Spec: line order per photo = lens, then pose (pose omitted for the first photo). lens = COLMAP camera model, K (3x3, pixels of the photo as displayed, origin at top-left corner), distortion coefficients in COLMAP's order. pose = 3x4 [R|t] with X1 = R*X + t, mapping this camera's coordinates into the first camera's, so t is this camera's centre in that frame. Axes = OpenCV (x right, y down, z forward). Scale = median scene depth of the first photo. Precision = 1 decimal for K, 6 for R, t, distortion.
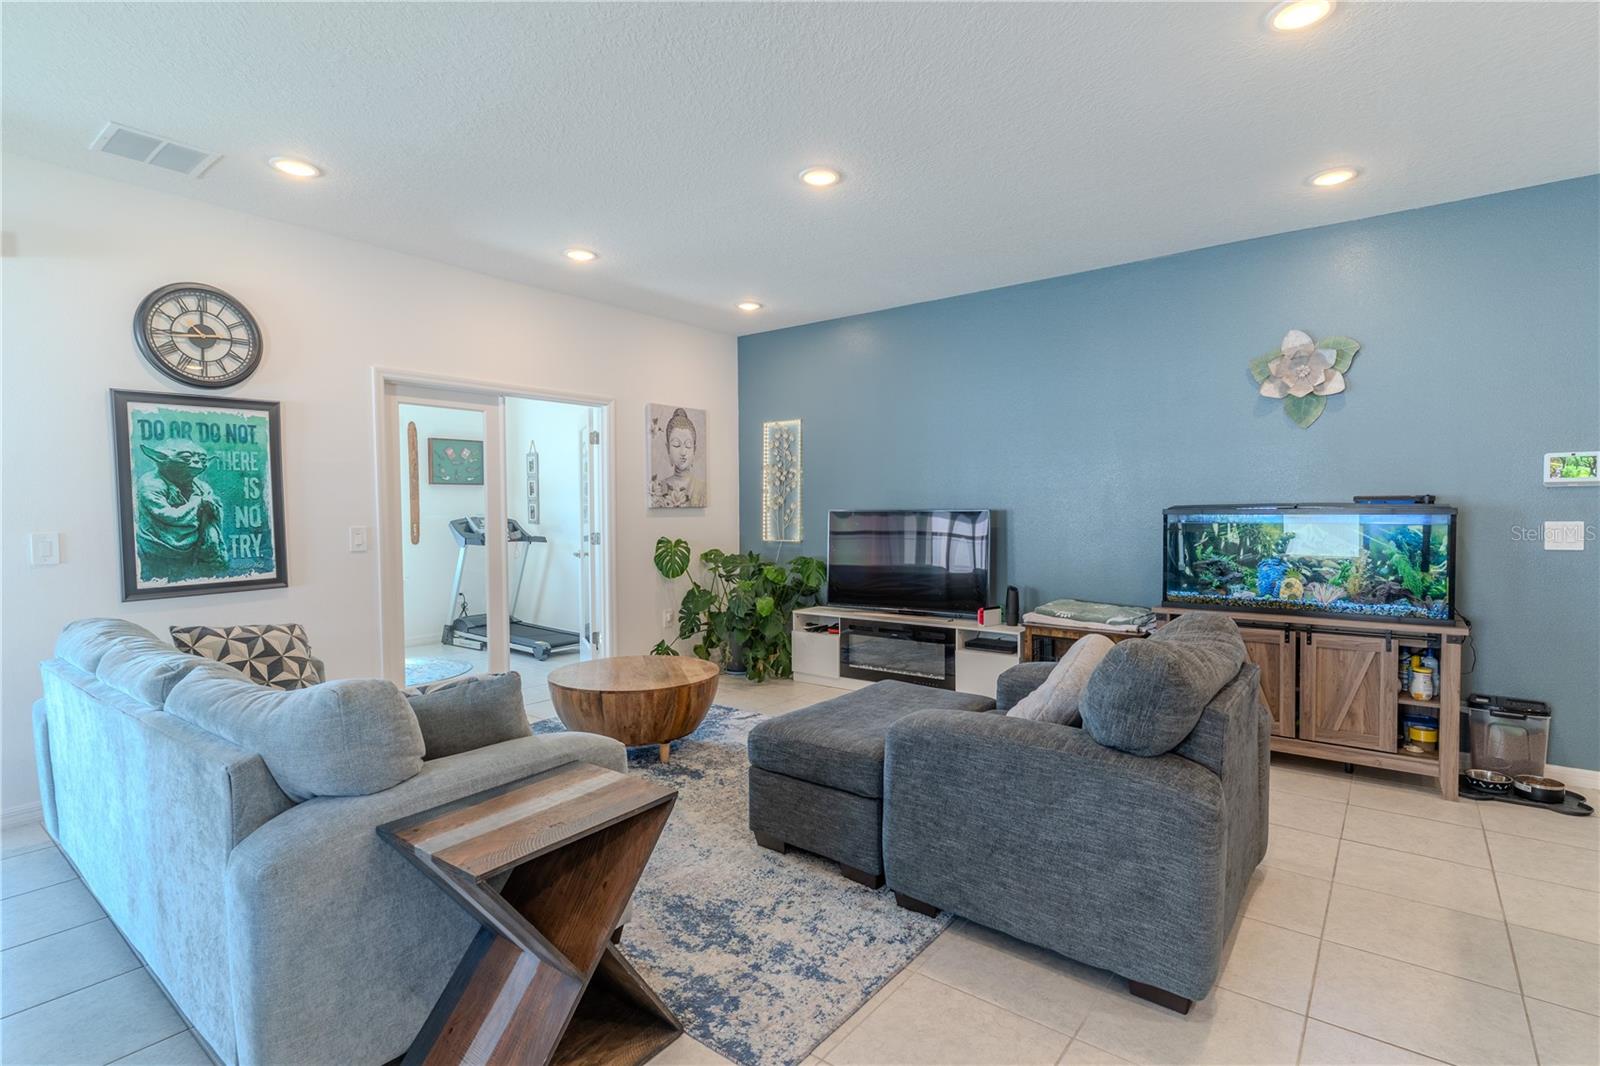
lens RADIAL K [[762.8, 0, 796.3], [0, 762.8, 535.0], [0, 0, 1]] dist [0.000353, -0.000452]
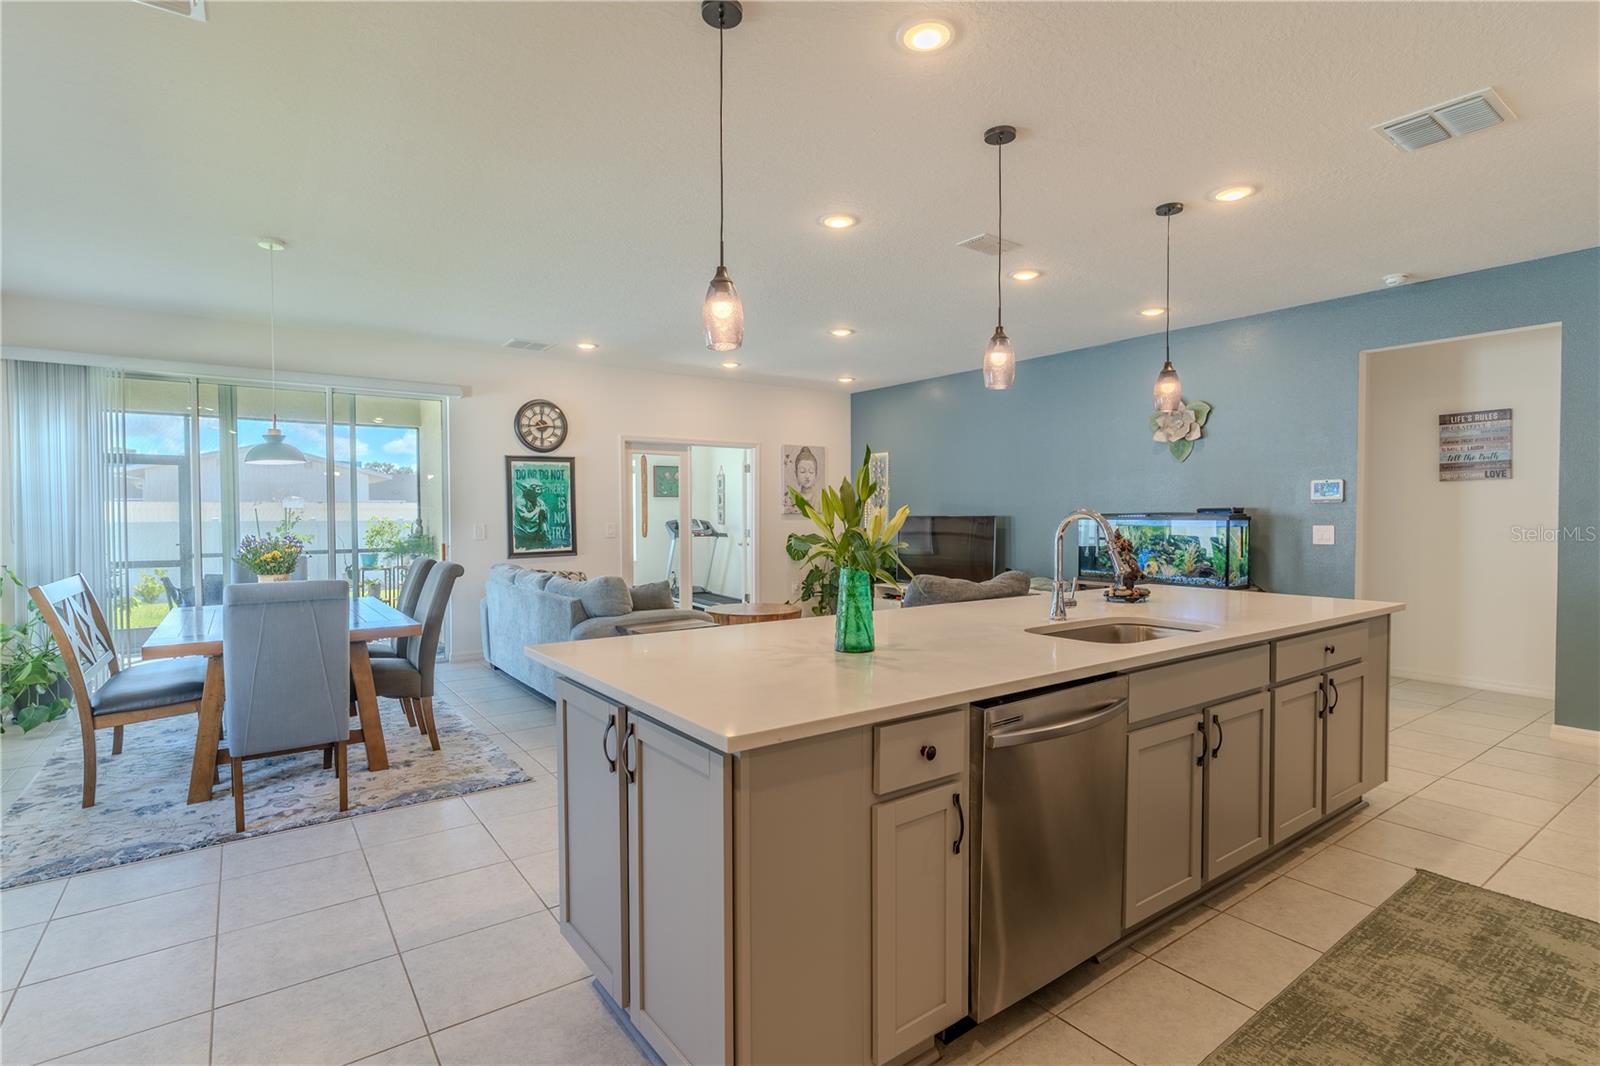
lens RADIAL K [[762.8, 0, 797.8], [0, 762.8, 532.3], [0, 0, 1]] dist [0.000353, -0.000452]
pose [[0.961109, 0.011071, -0.275946, 0.404554], [-0.013803, 0.999873, -0.007963, 0.020849], [0.275823, 0.011462, 0.961140, -0.710099]]
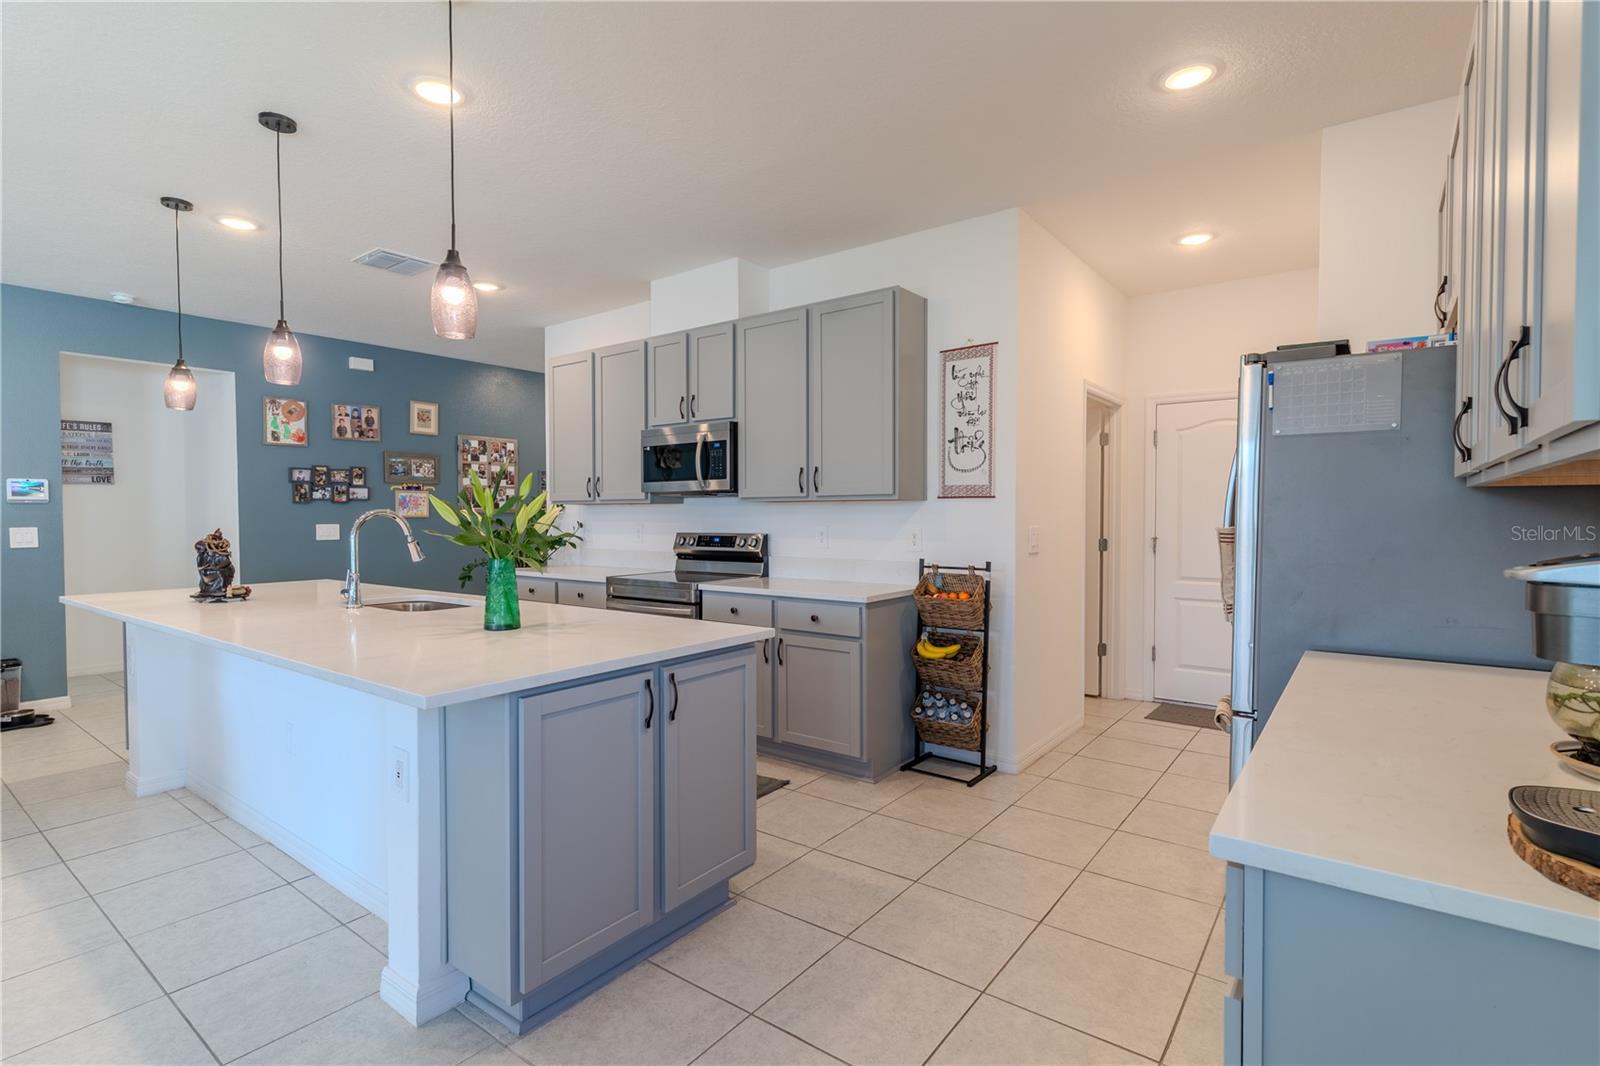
lens RADIAL K [[762.8, 0, 797.2], [0, 762.8, 531.8], [0, 0, 1]] dist [0.000353, -0.000452]
pose [[-0.020440, -0.018570, 0.999619, -0.411565], [0.038035, 0.999089, 0.019338, 0.016087], [-0.999067, 0.038416, -0.019715, -0.382313]]
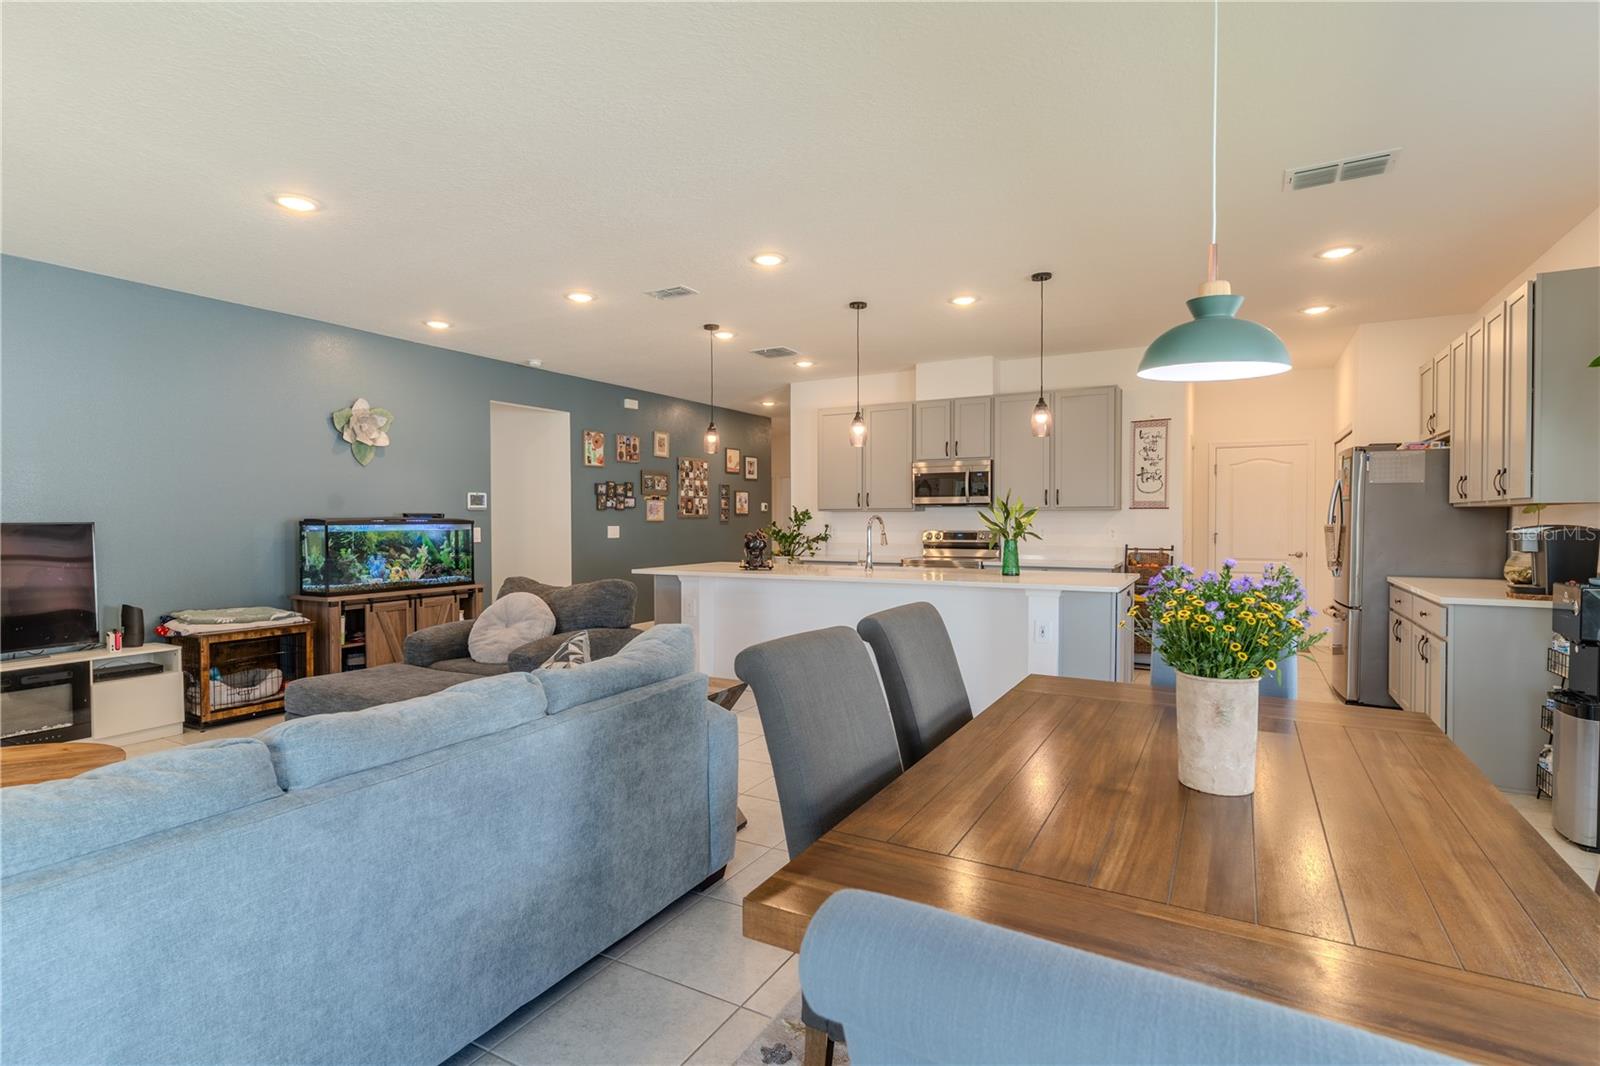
lens RADIAL K [[762.8, 0, 807.7], [0, 762.8, 524.2], [0, 0, 1]] dist [0.000353, -0.000452]
pose [[-0.150251, -0.002040, 0.988646, -1.012992], [0.037884, 0.999252, 0.007820, -0.009647], [-0.987922, 0.038629, -0.150061, 0.427401]]
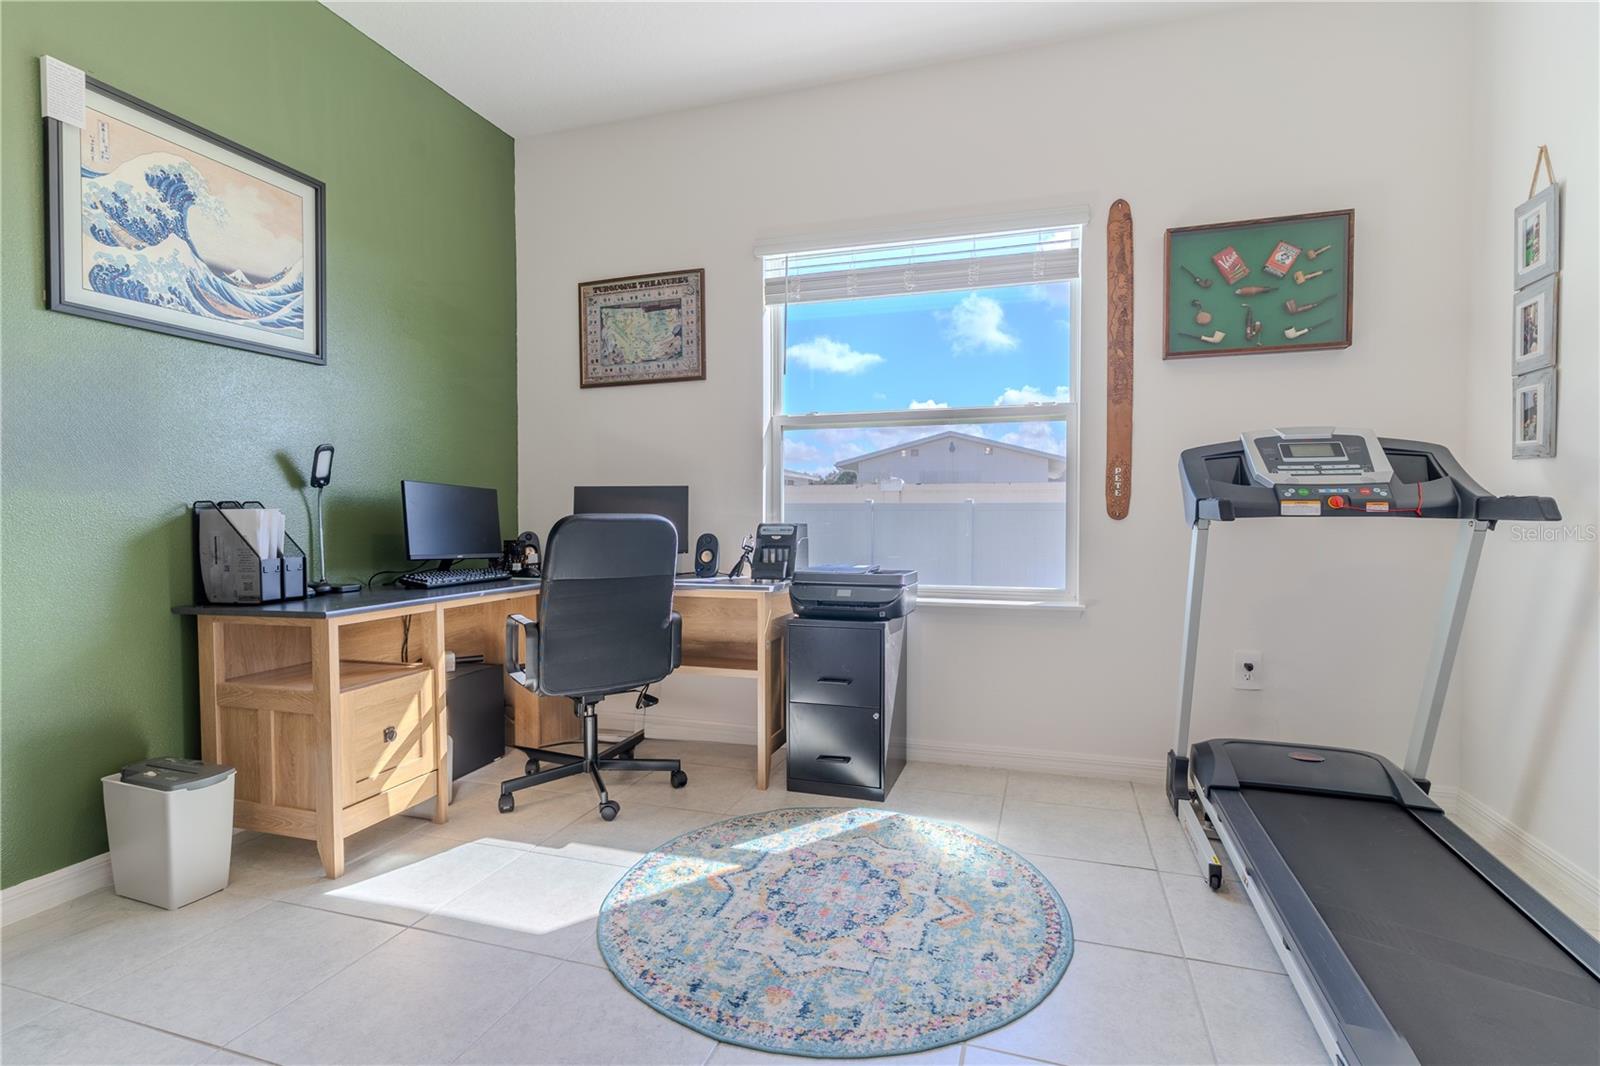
lens RADIAL K [[762.8, 0, 801.6], [0, 762.8, 534.6], [0, 0, 1]] dist [0.000353, -0.000452]
pose [[0.354068, 0.034499, -0.934583, -0.401480], [-0.035507, 0.999095, 0.023429, 0.033325], [0.934546, 0.024888, 0.354972, 1.459697]]
